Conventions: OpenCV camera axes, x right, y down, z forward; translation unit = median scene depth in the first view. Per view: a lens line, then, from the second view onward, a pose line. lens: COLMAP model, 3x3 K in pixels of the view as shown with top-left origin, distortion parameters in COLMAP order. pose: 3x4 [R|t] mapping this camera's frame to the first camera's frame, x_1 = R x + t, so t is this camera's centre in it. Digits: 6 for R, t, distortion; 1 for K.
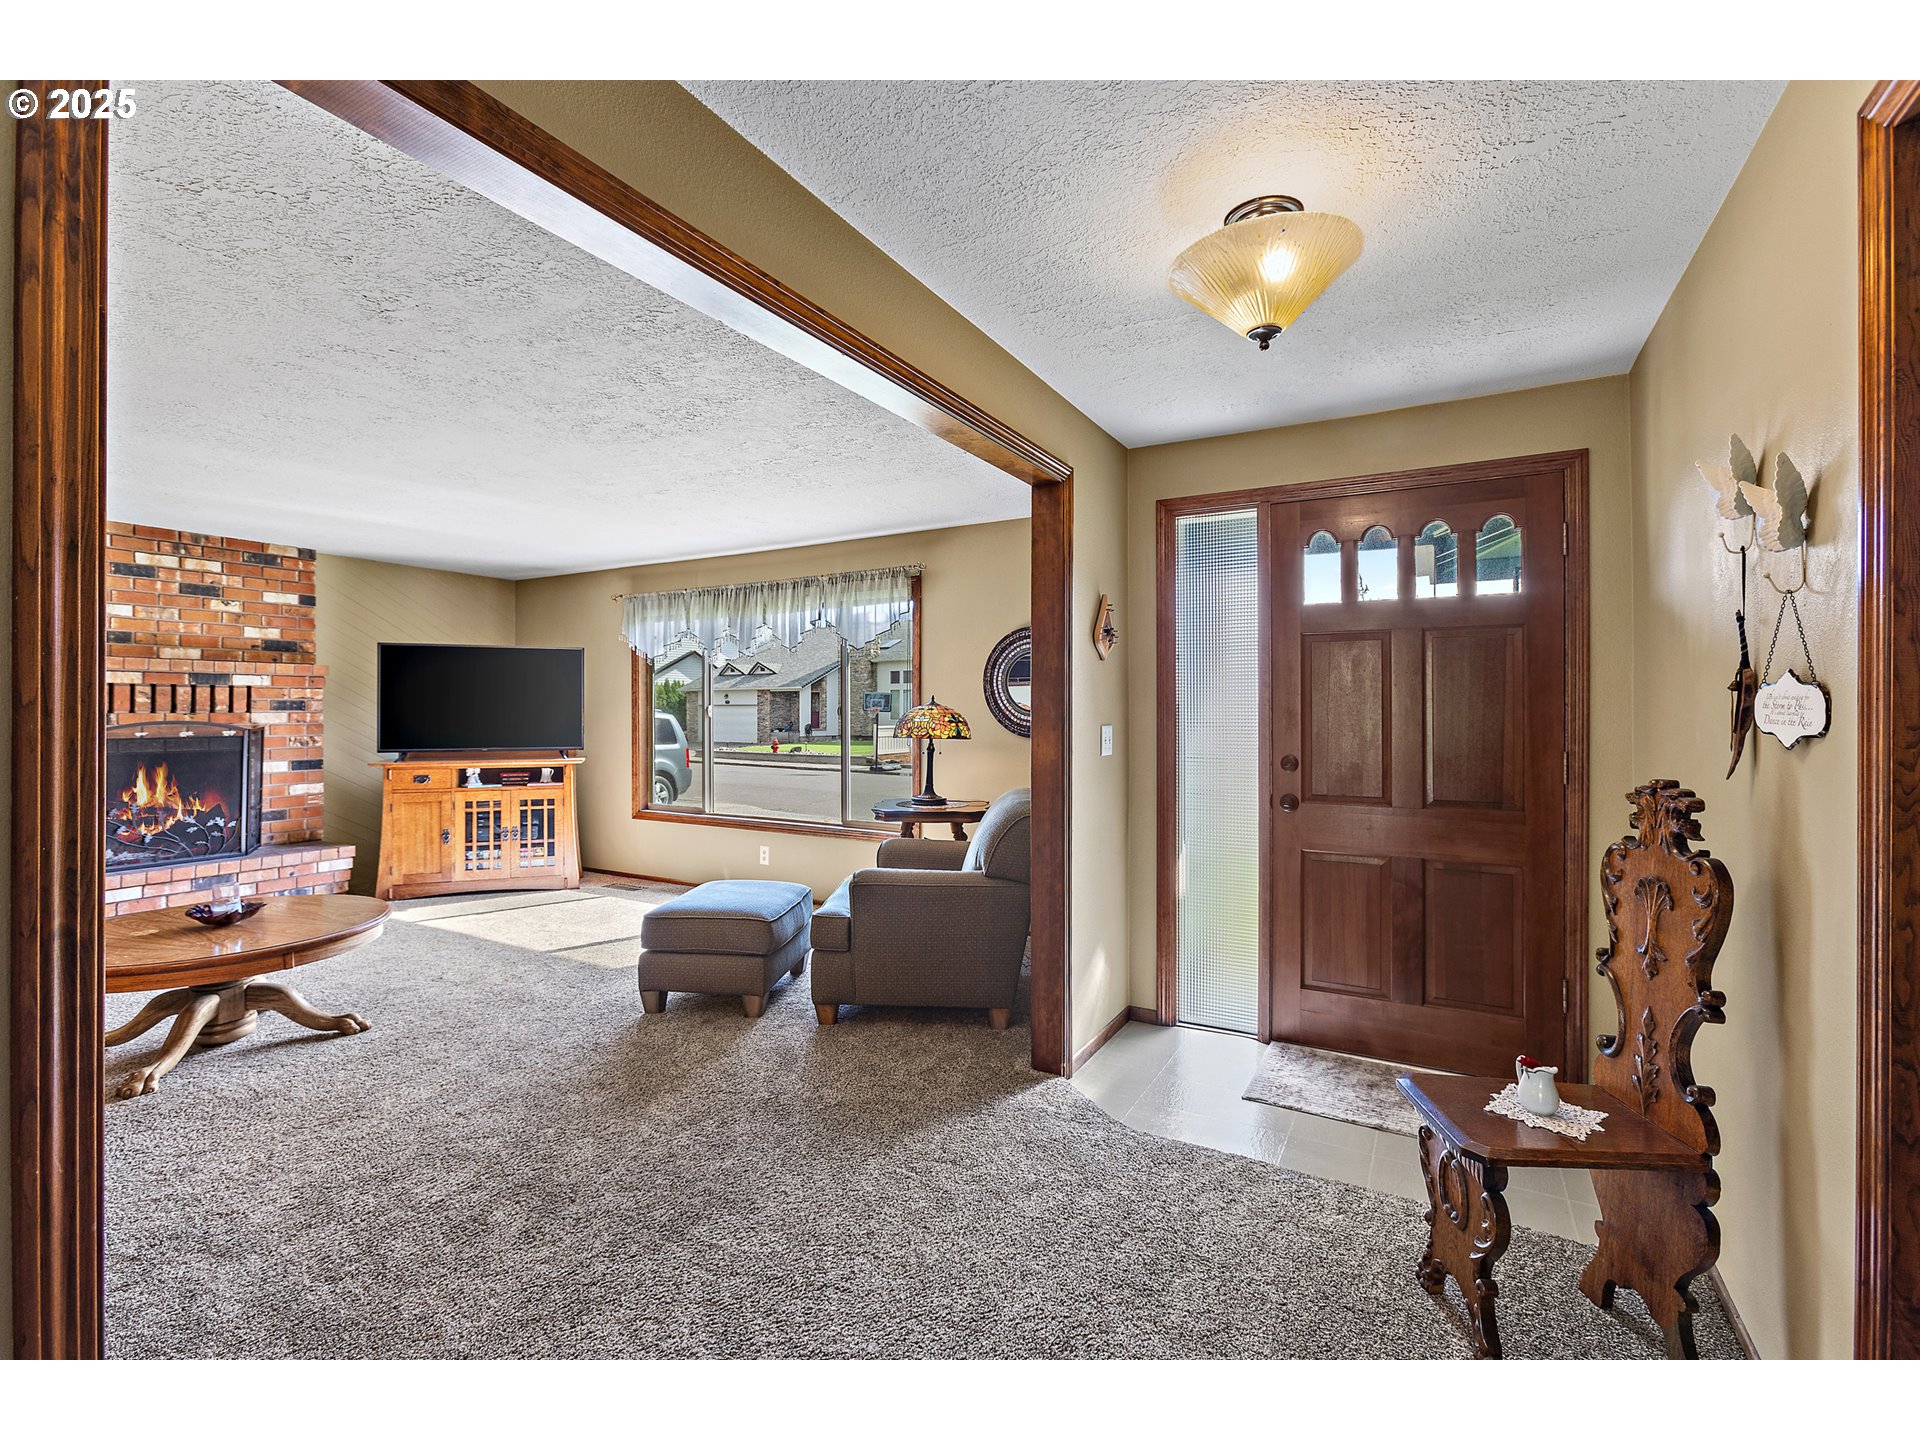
lens RADIAL K [[852.5, 0, 960.0], [0, 852.5, 720.0], [0, 0, 1]] dist [-0.000171, 0.000480]
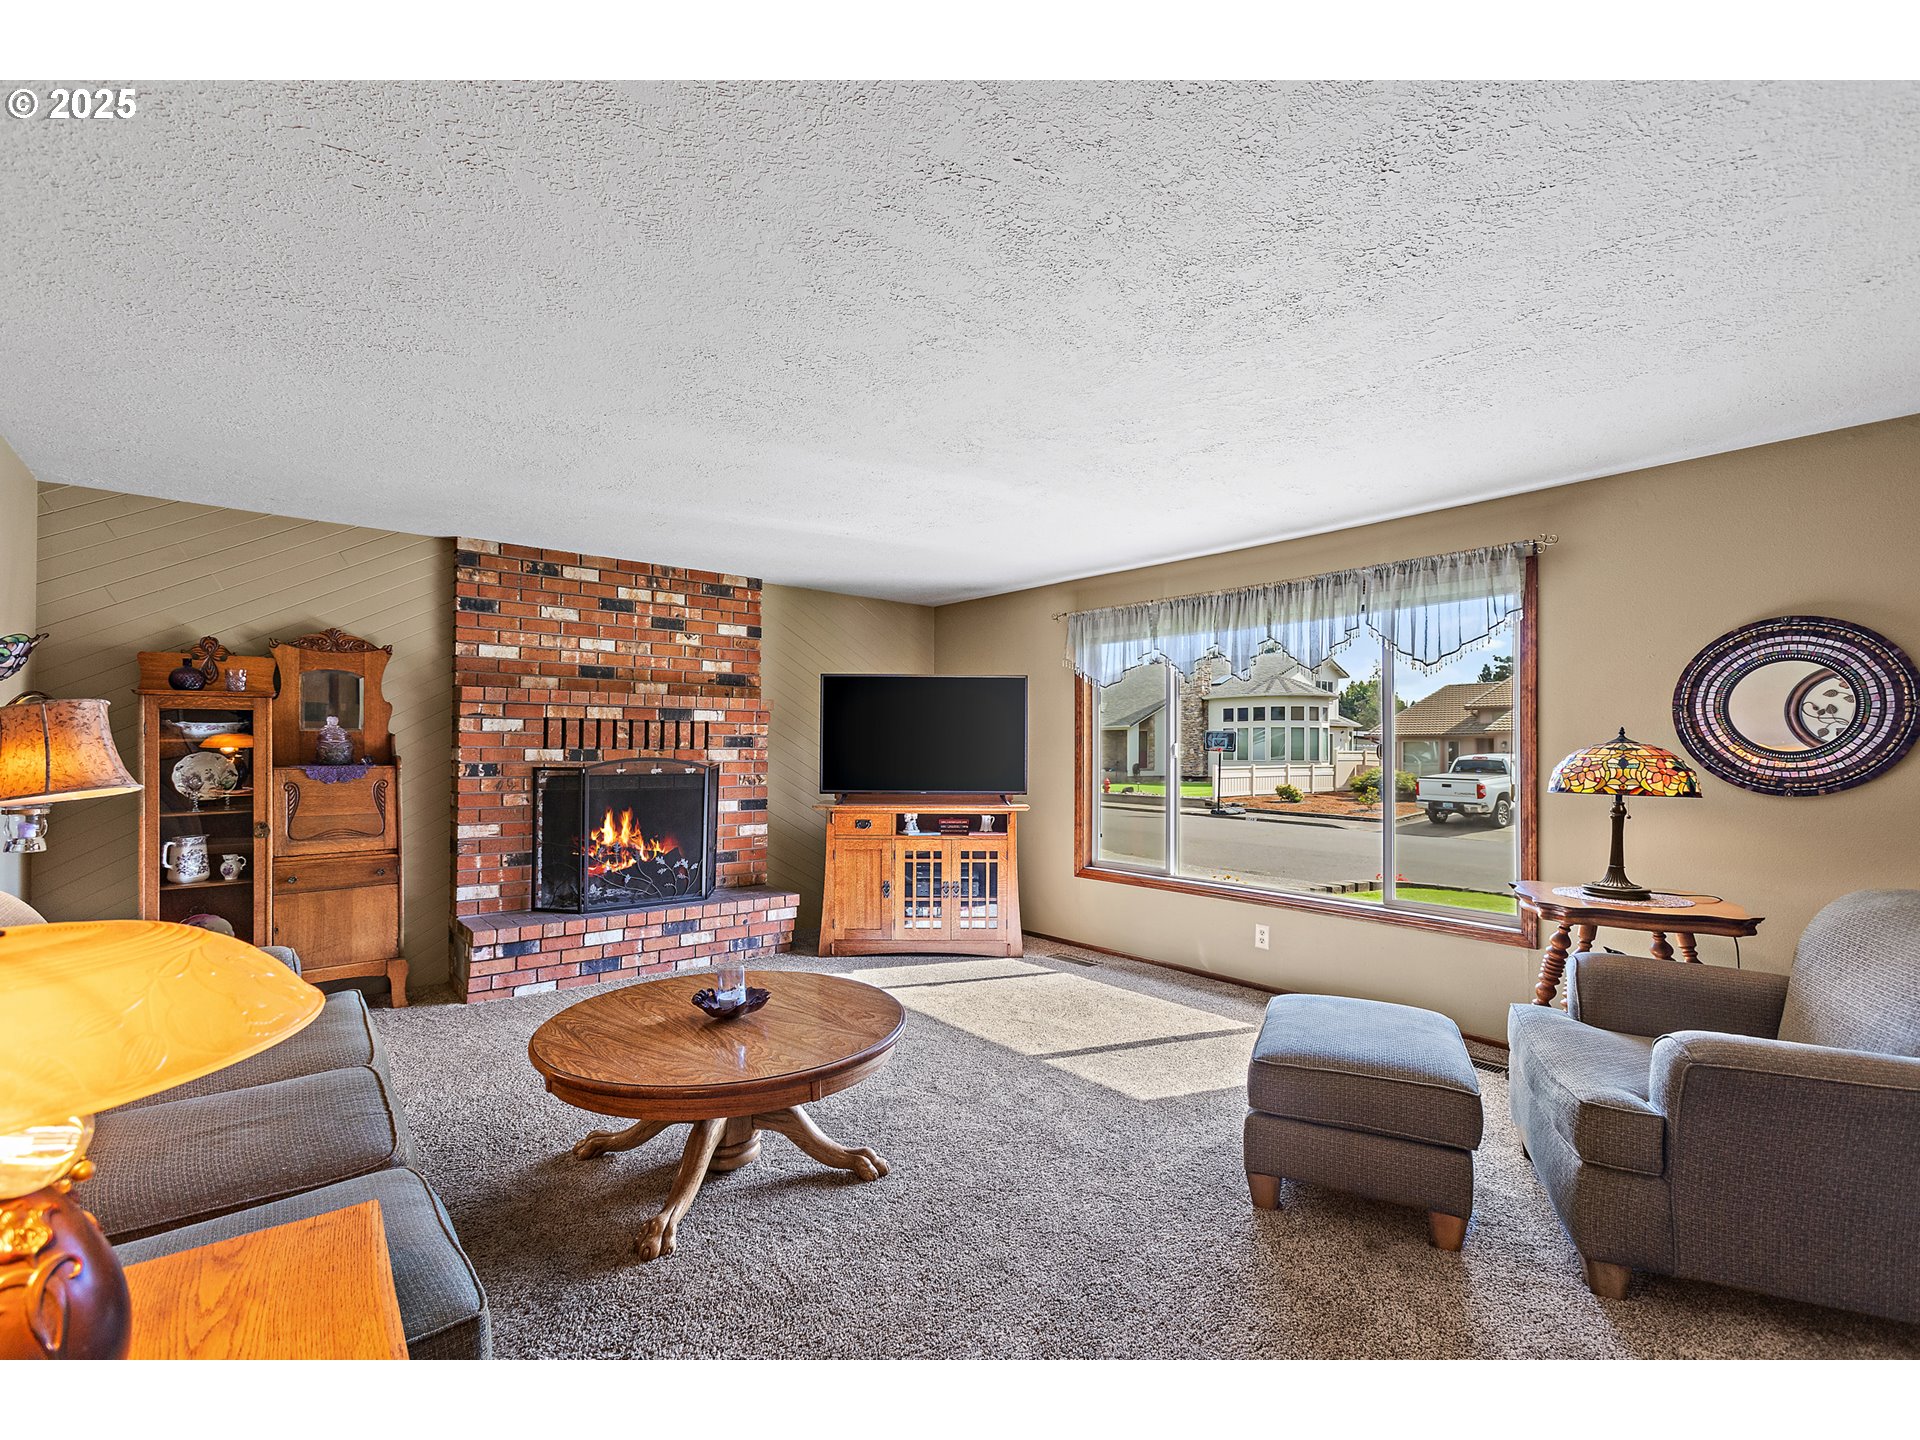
lens RADIAL K [[814.5, 0, 958.8], [0, 814.5, 755.9], [0, 0, 1]] dist [-0.055386, 0.000078]
pose [[0.944546, 0.007663, -0.328290, -0.255635], [-0.008820, 0.999959, -0.002035, -0.001863], [0.328261, 0.004818, 0.944575, 0.222589]]
